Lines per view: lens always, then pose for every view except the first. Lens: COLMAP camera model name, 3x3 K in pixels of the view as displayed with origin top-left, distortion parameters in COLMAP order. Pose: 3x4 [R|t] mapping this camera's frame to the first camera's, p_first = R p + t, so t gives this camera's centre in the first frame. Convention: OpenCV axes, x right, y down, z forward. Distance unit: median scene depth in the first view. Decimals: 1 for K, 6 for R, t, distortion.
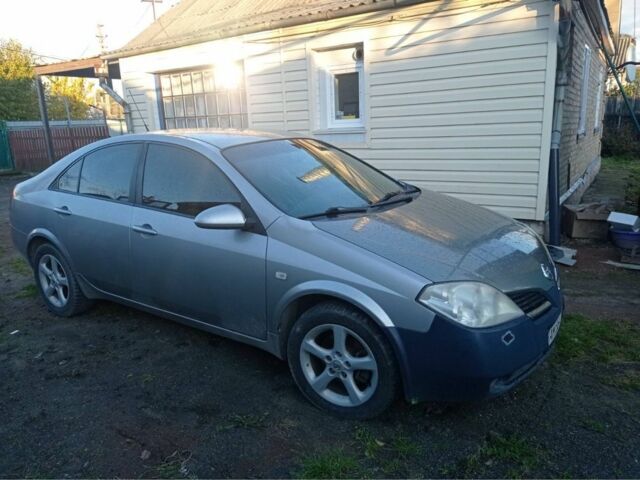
lens RADIAL K [[474.5, 0, 320.0], [0, 474.5, 240.0], [0, 0, 1]] dist [0.117139, -0.155281]
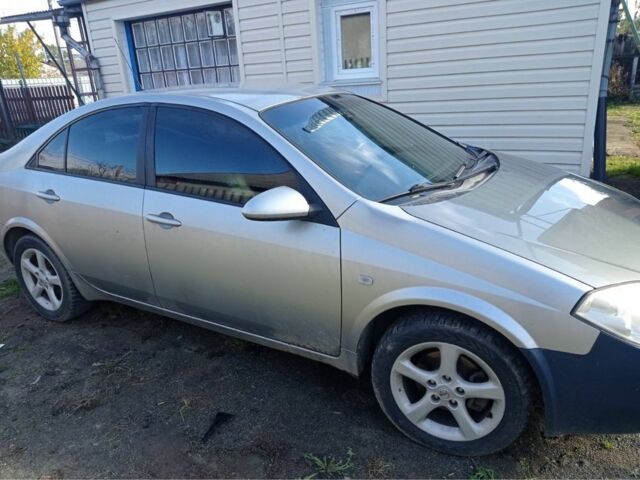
lens RADIAL K [[474.5, 0, 320.0], [0, 474.5, 240.0], [0, 0, 1]] dist [0.117139, -0.155281]
pose [[0.997283, -0.046262, 0.057328, -0.162538], [0.040846, 0.994895, 0.092283, -0.052107], [-0.061305, -0.089691, 0.994081, 0.212462]]
